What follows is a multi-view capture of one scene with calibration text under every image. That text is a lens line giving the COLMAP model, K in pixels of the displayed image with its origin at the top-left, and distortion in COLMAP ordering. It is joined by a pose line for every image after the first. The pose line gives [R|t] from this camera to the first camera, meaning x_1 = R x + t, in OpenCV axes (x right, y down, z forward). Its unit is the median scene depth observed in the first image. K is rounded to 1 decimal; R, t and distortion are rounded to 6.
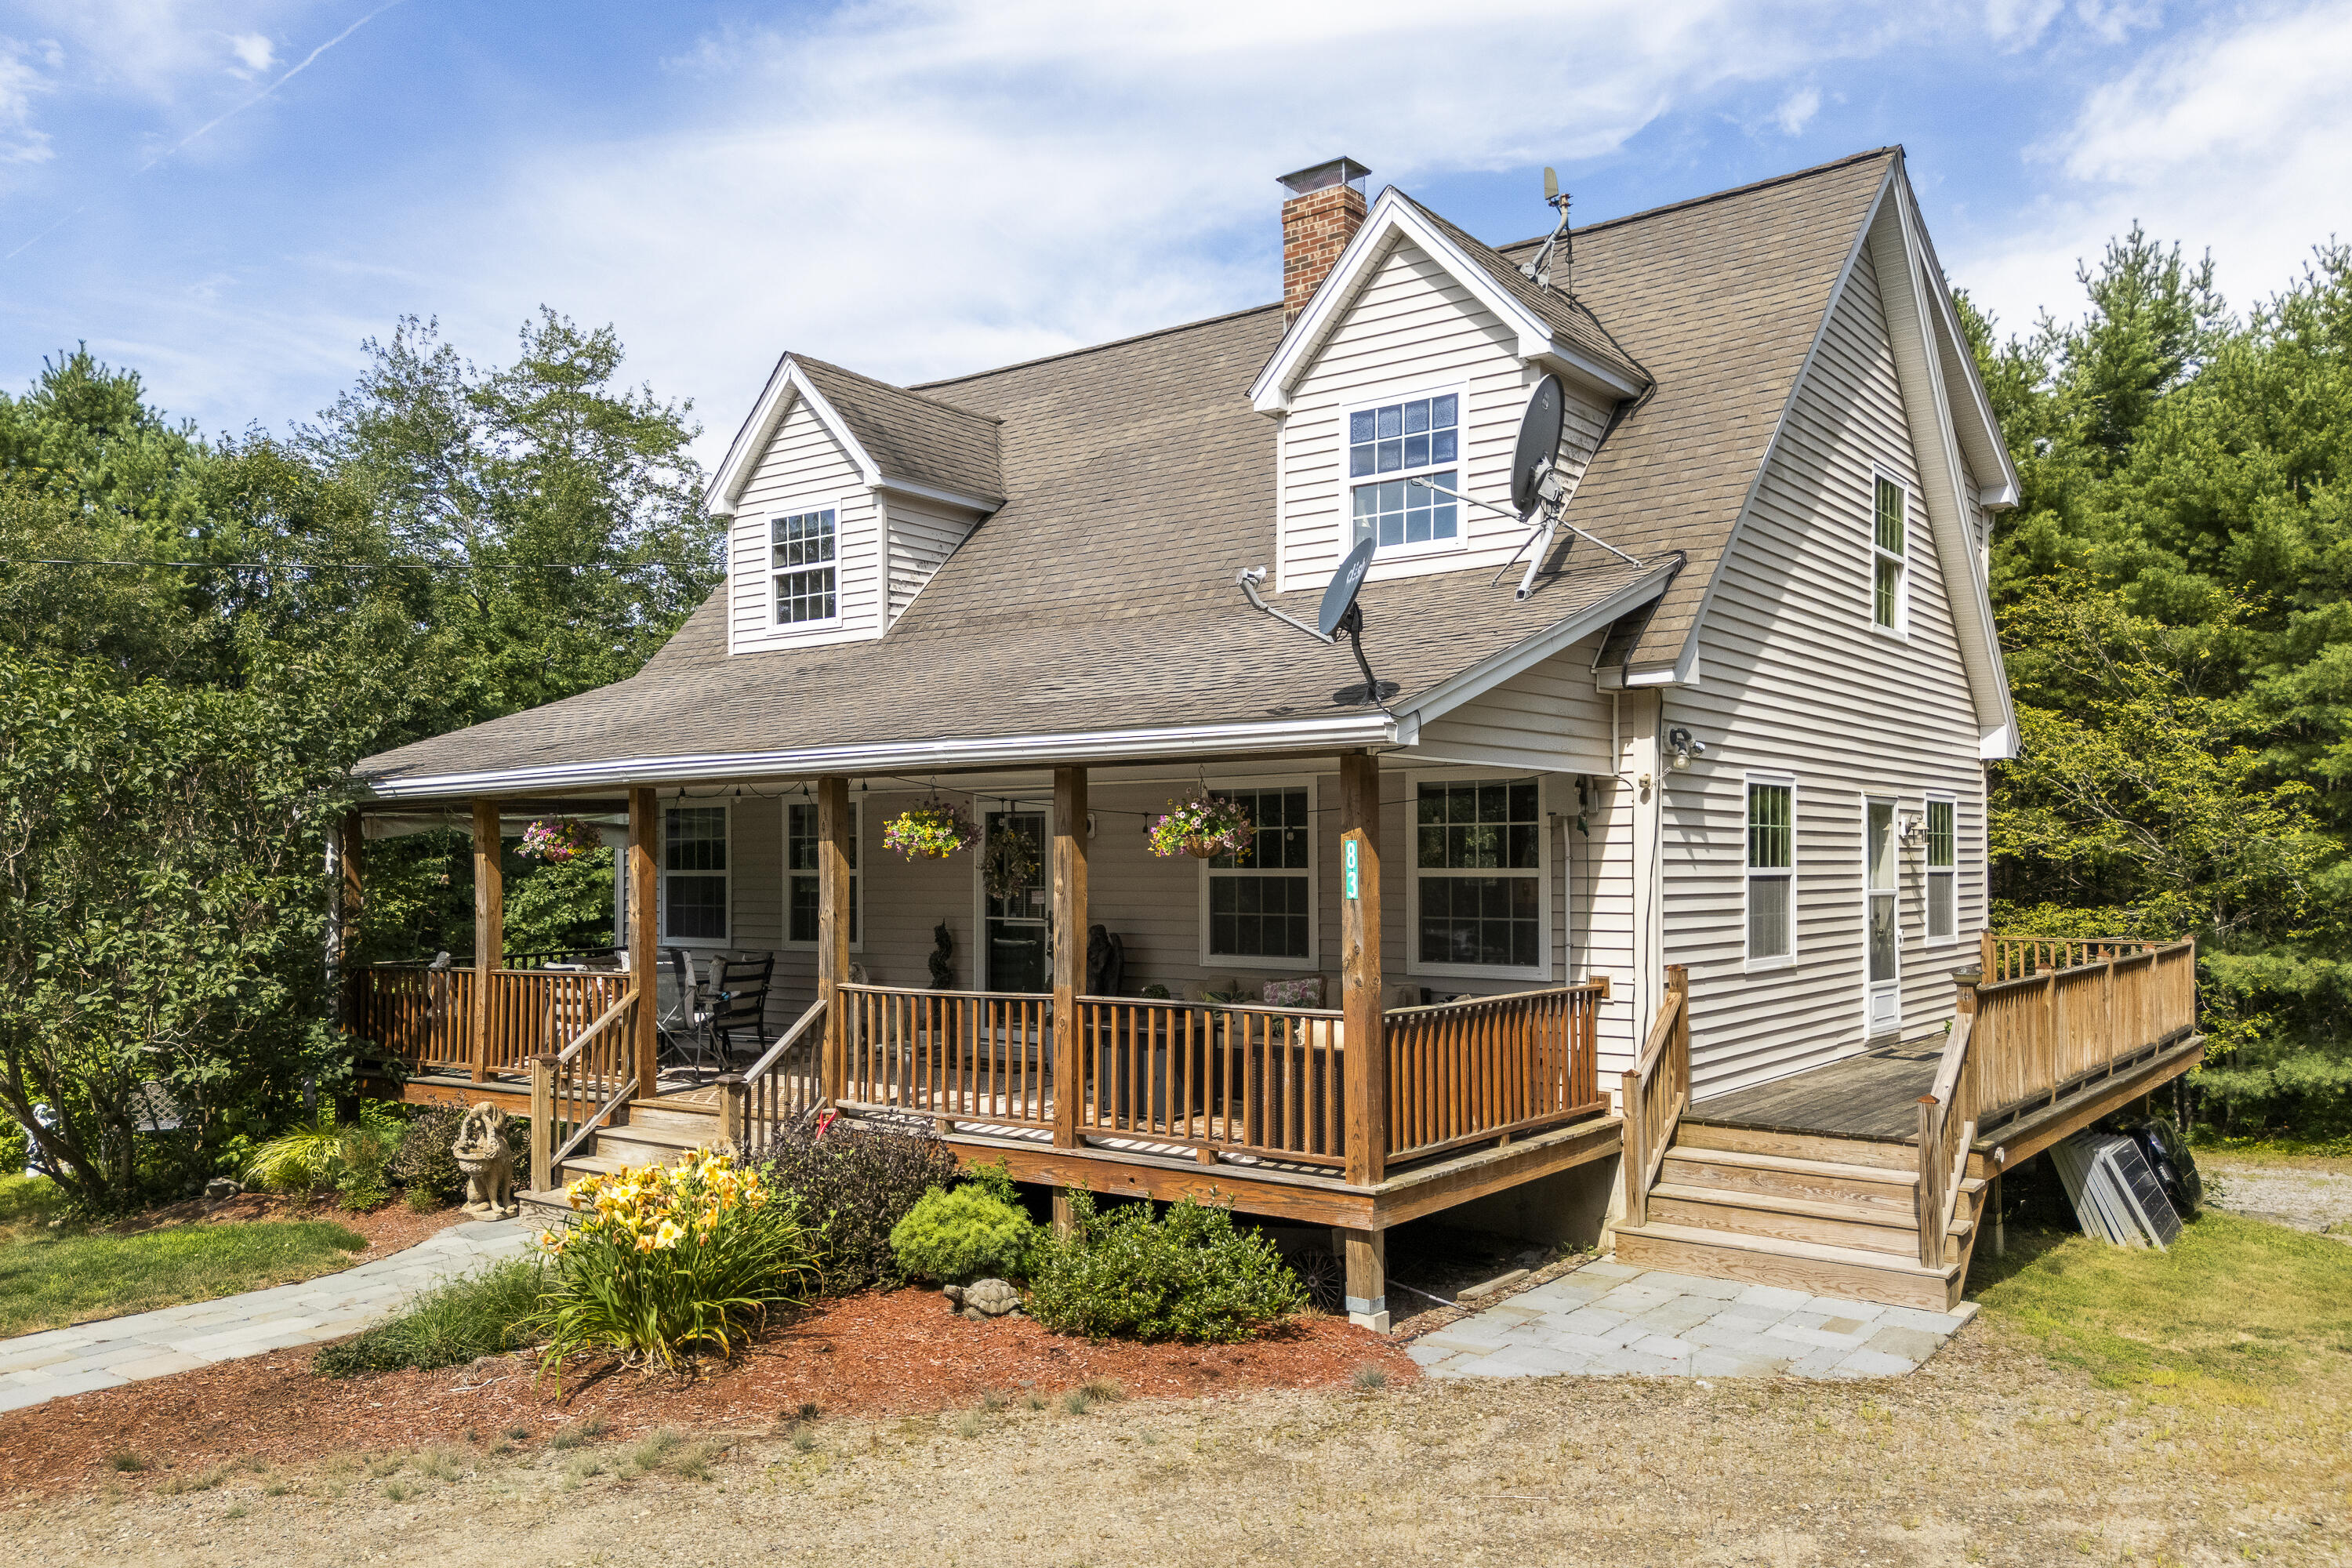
lens RADIAL K [[1704.1, 0, 1176.0], [0, 1704.1, 784.0], [0, 0, 1]] dist [0.112443, -0.087548]
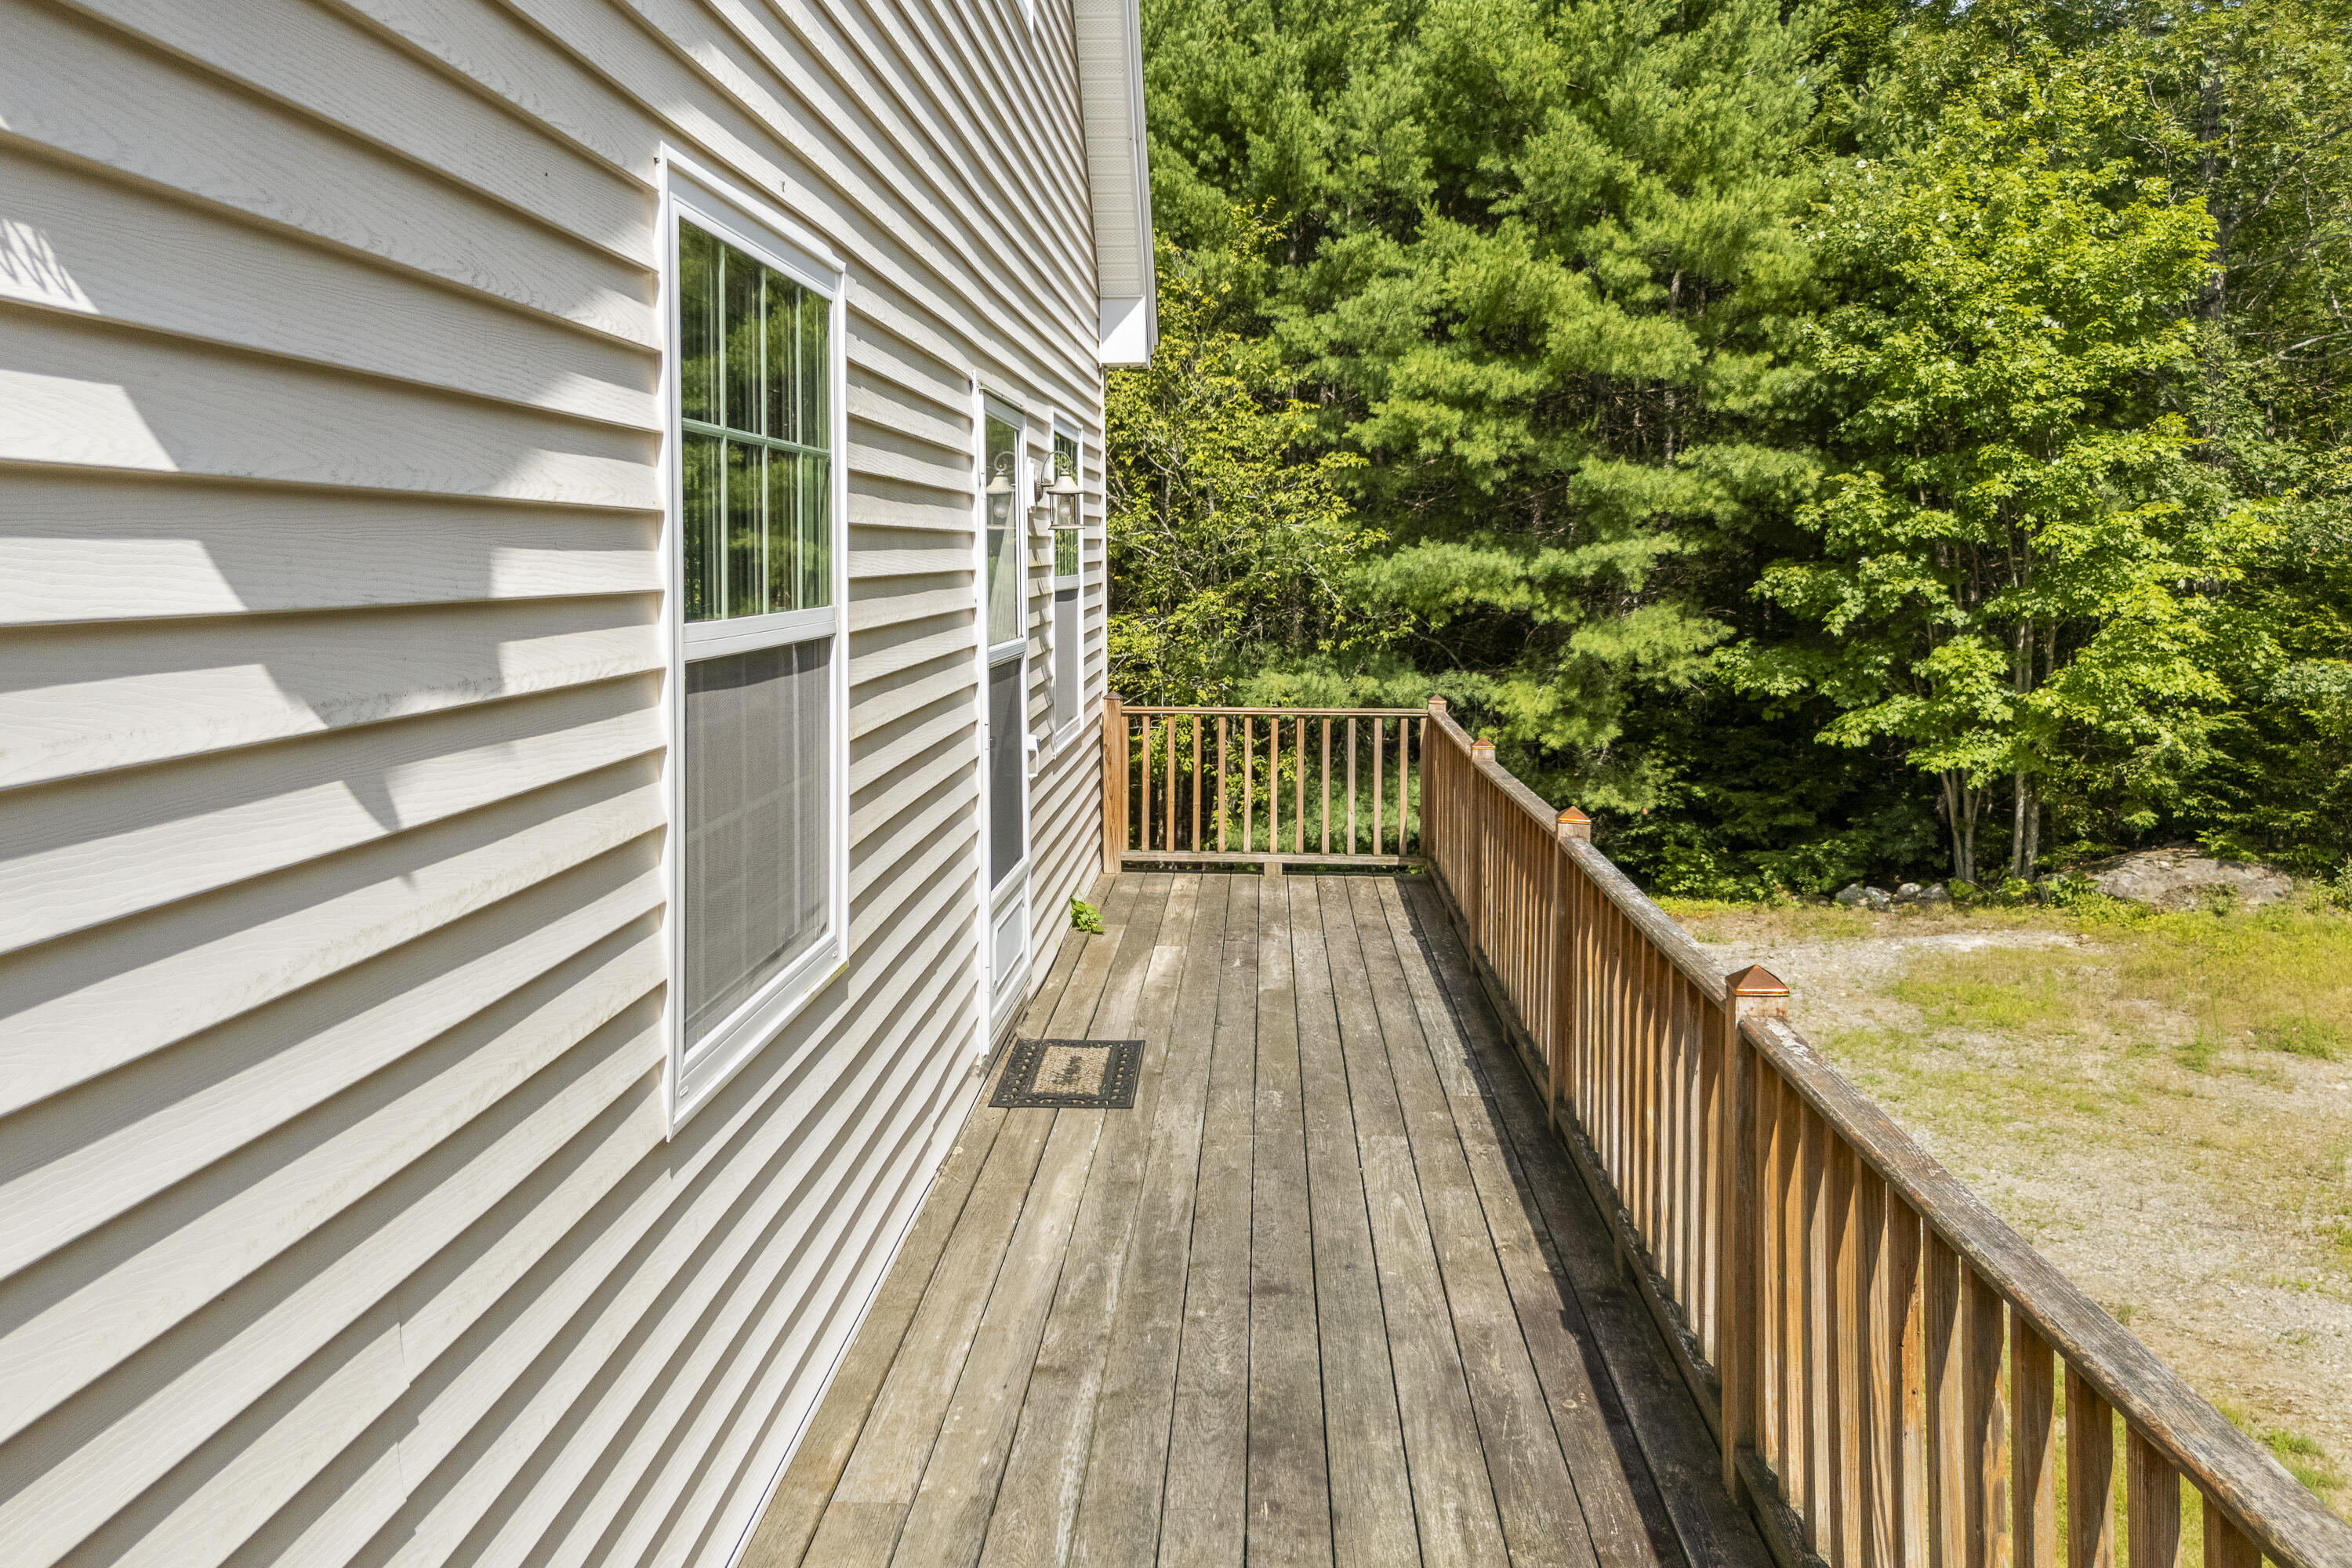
lens RADIAL K [[1704.1, 0, 1176.0], [0, 1704.1, 784.0], [0, 0, 1]] dist [0.112443, -0.087548]
pose [[0.822373, -0.063515, 0.565393, 0.215187], [-0.044190, 0.983617, 0.174772, 0.022756], [-0.567231, -0.168712, 0.806093, 0.652518]]
